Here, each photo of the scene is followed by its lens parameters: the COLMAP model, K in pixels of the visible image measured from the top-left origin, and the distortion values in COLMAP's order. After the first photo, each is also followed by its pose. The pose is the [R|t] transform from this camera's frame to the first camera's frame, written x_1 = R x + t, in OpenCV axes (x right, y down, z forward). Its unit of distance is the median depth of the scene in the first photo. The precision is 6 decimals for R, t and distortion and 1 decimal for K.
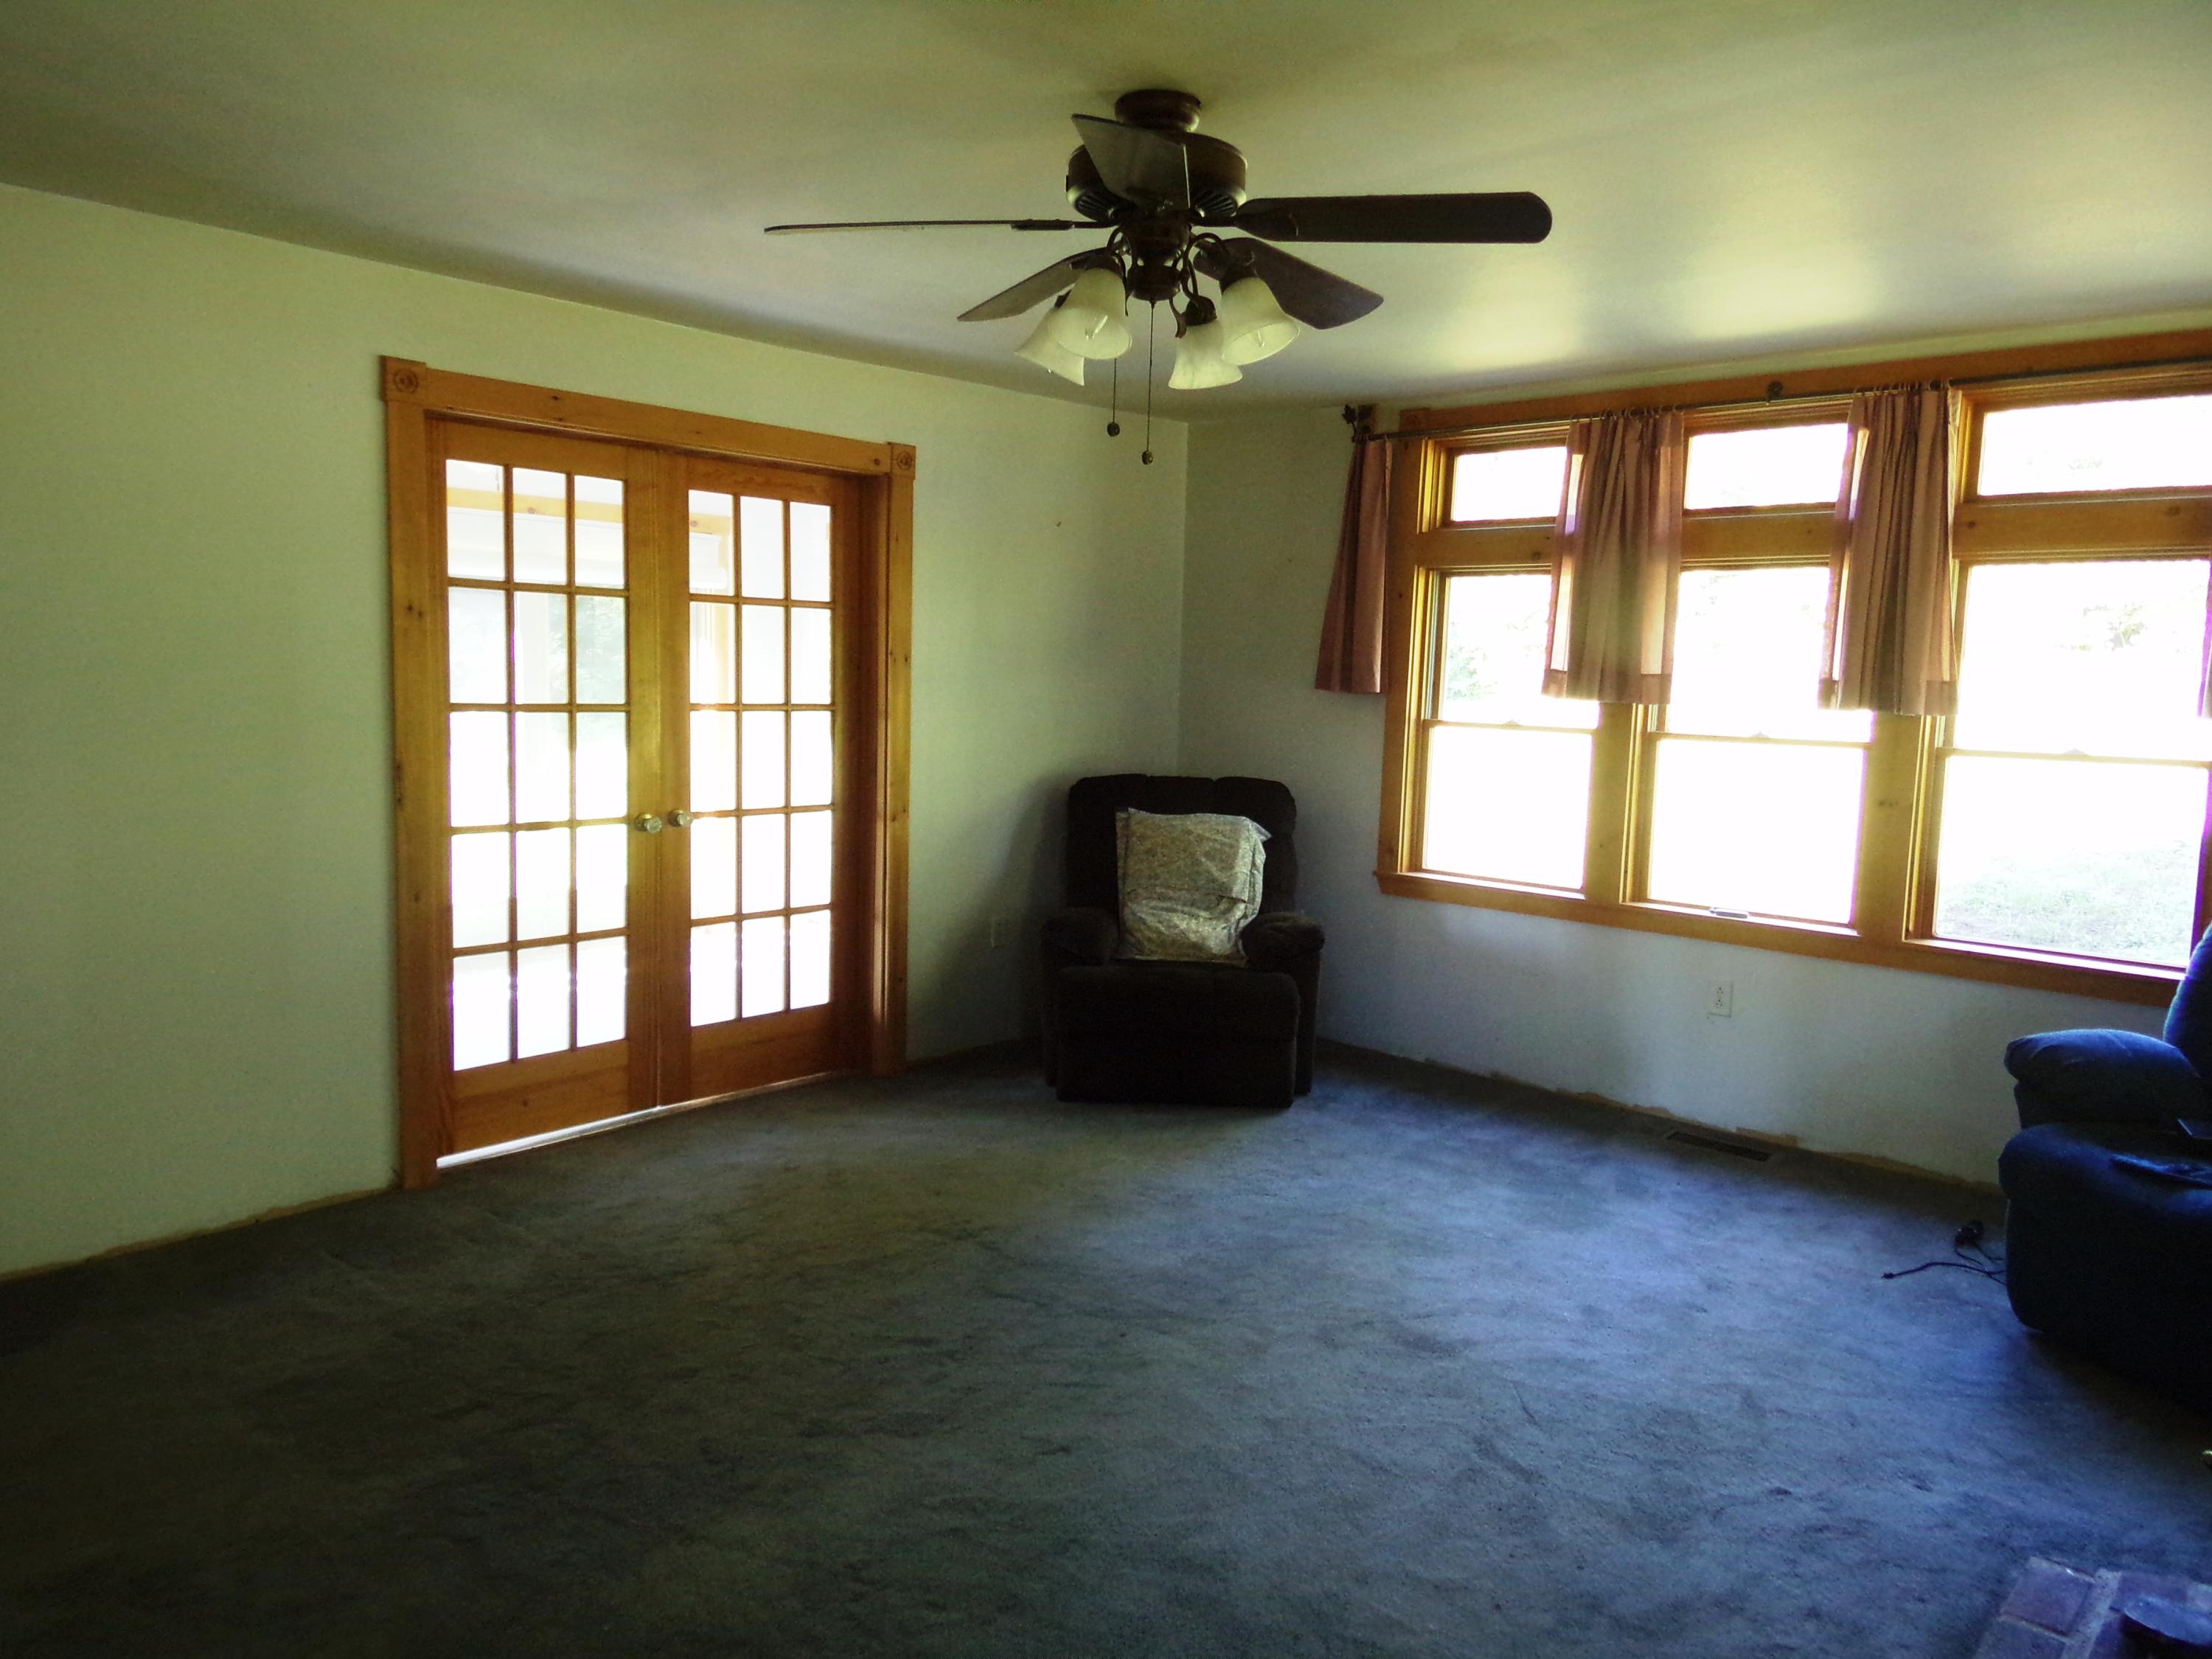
lens RADIAL K [[1563.6, 0, 1075.1], [0, 1563.6, 827.7], [0, 0, 1]] dist [0.082085, -0.002123]
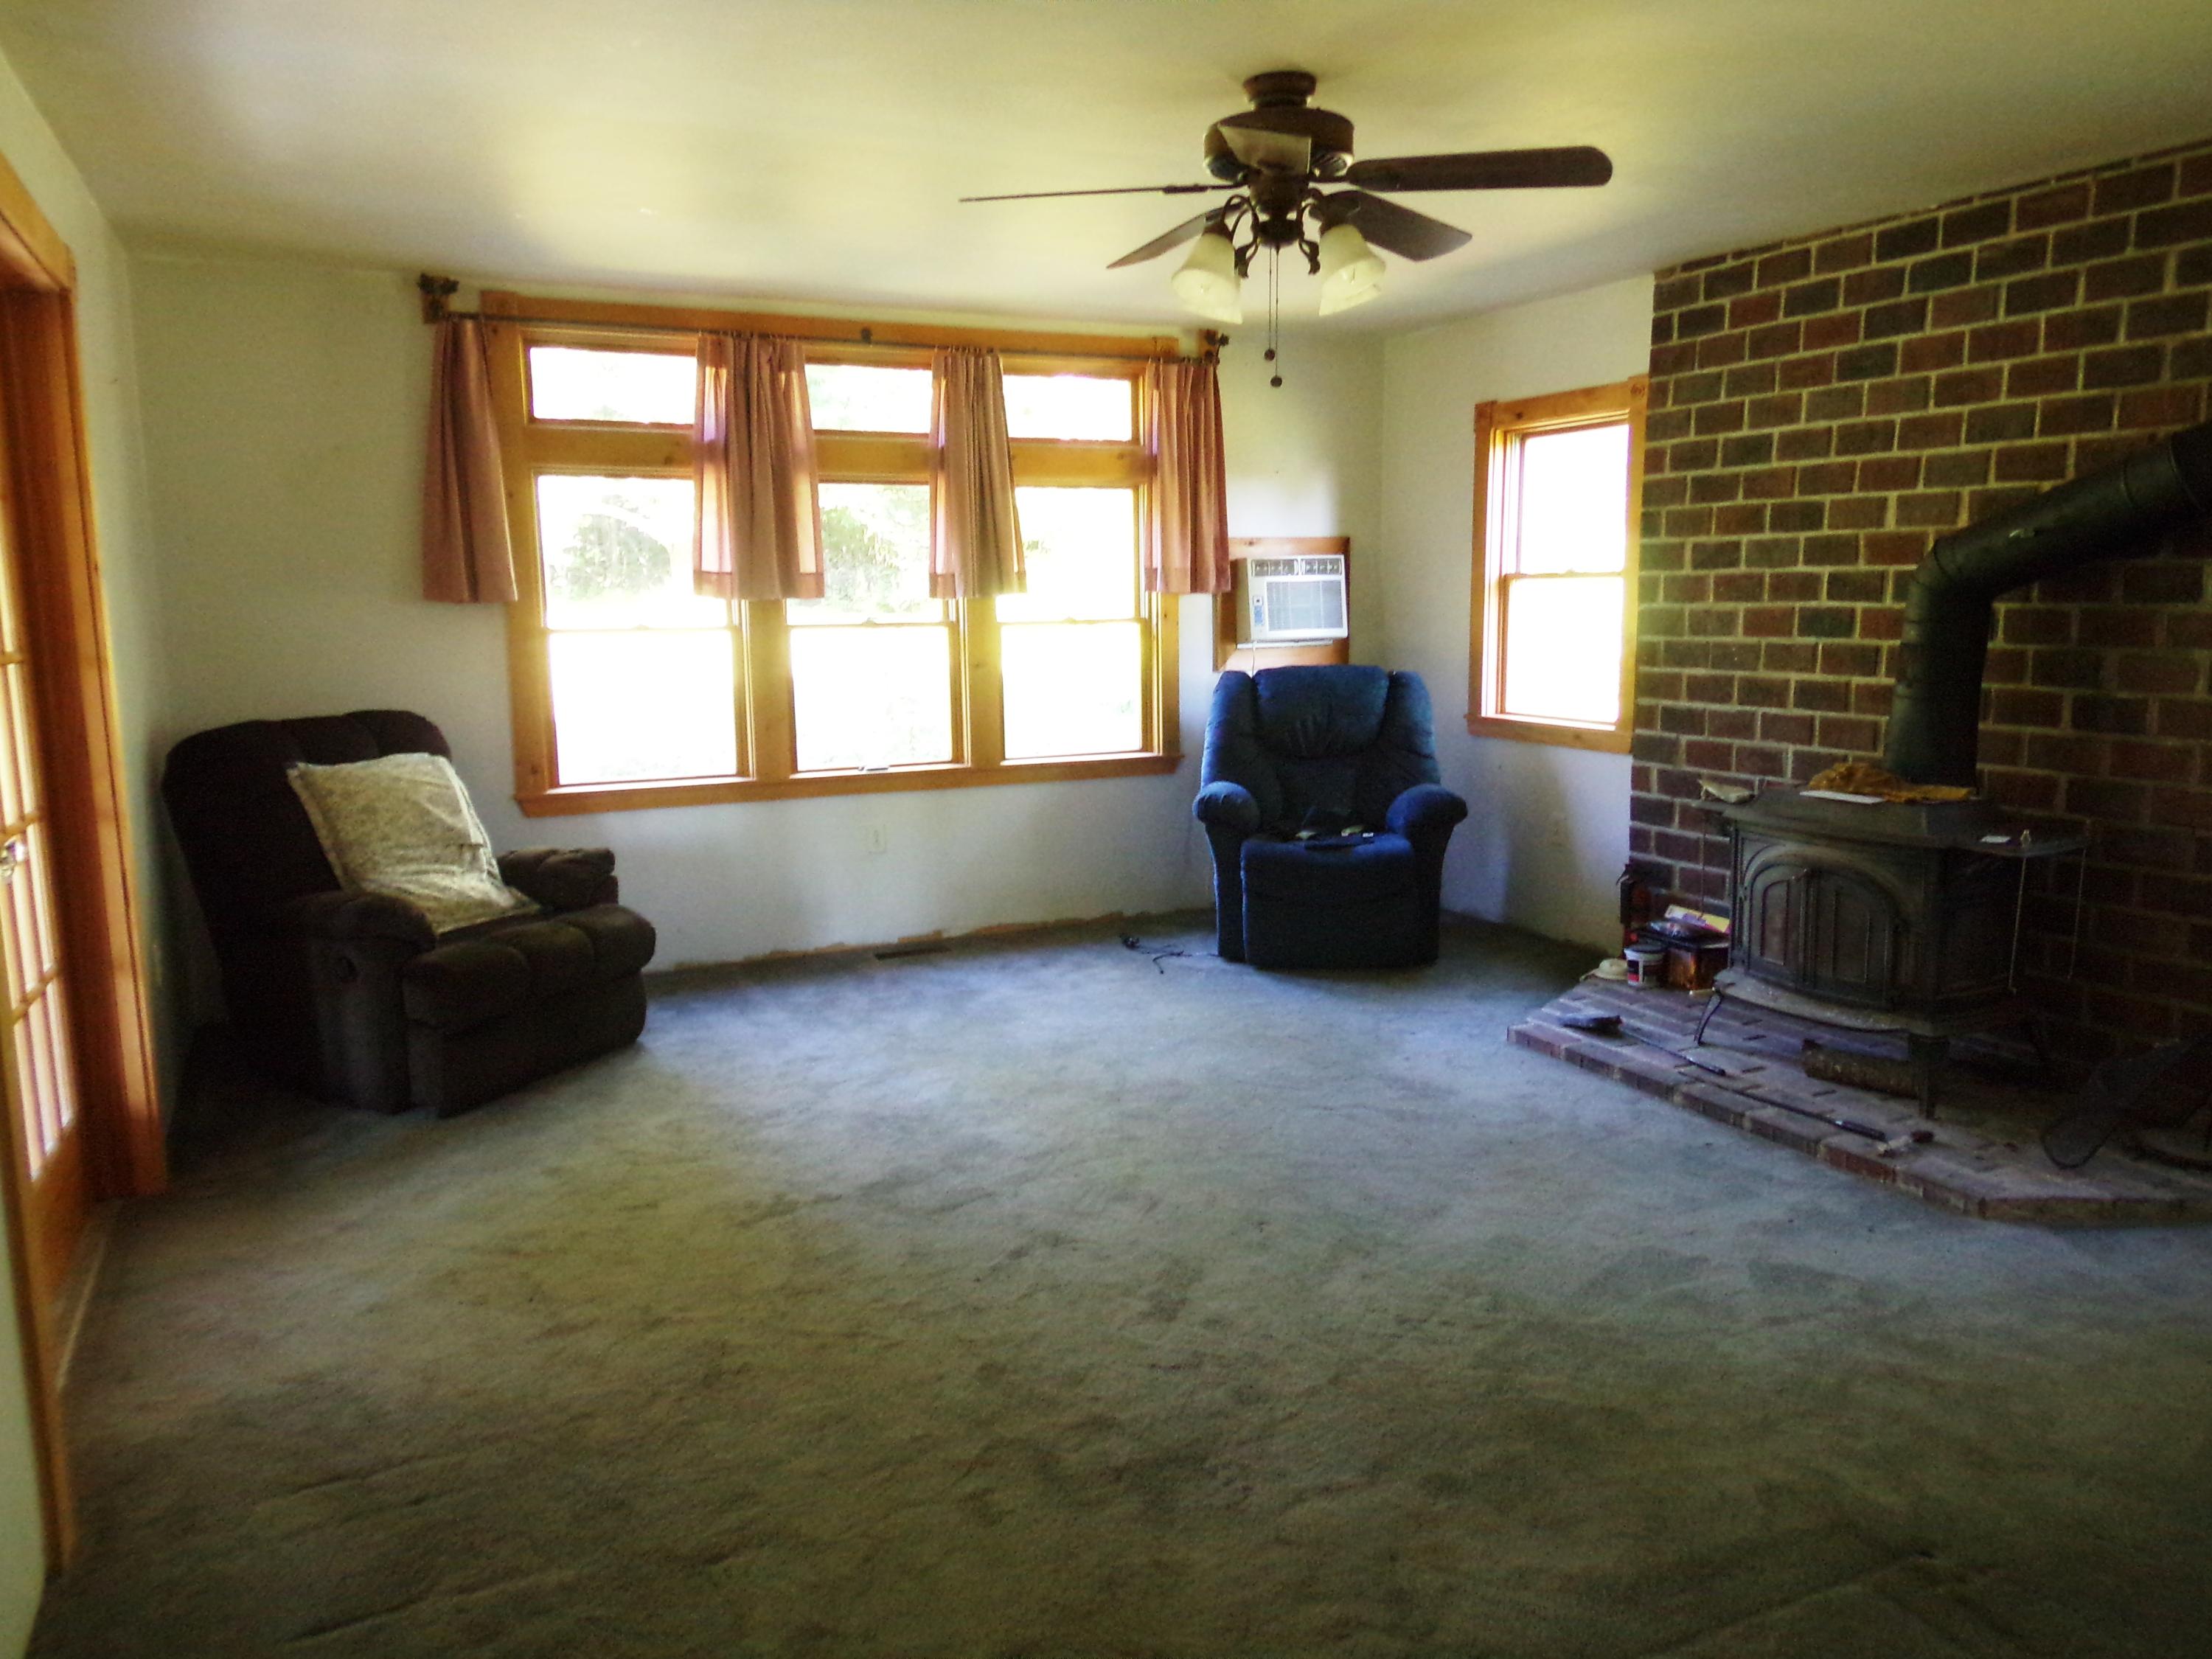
lens RADIAL K [[1563.6, 0, 1075.1], [0, 1563.6, 827.7], [0, 0, 1]] dist [0.082085, -0.002123]
pose [[0.372544, -0.171288, 0.912070, -0.637617], [0.132384, 0.982576, 0.130456, -0.038311], [-0.918524, 0.072143, 0.388728, 0.392427]]
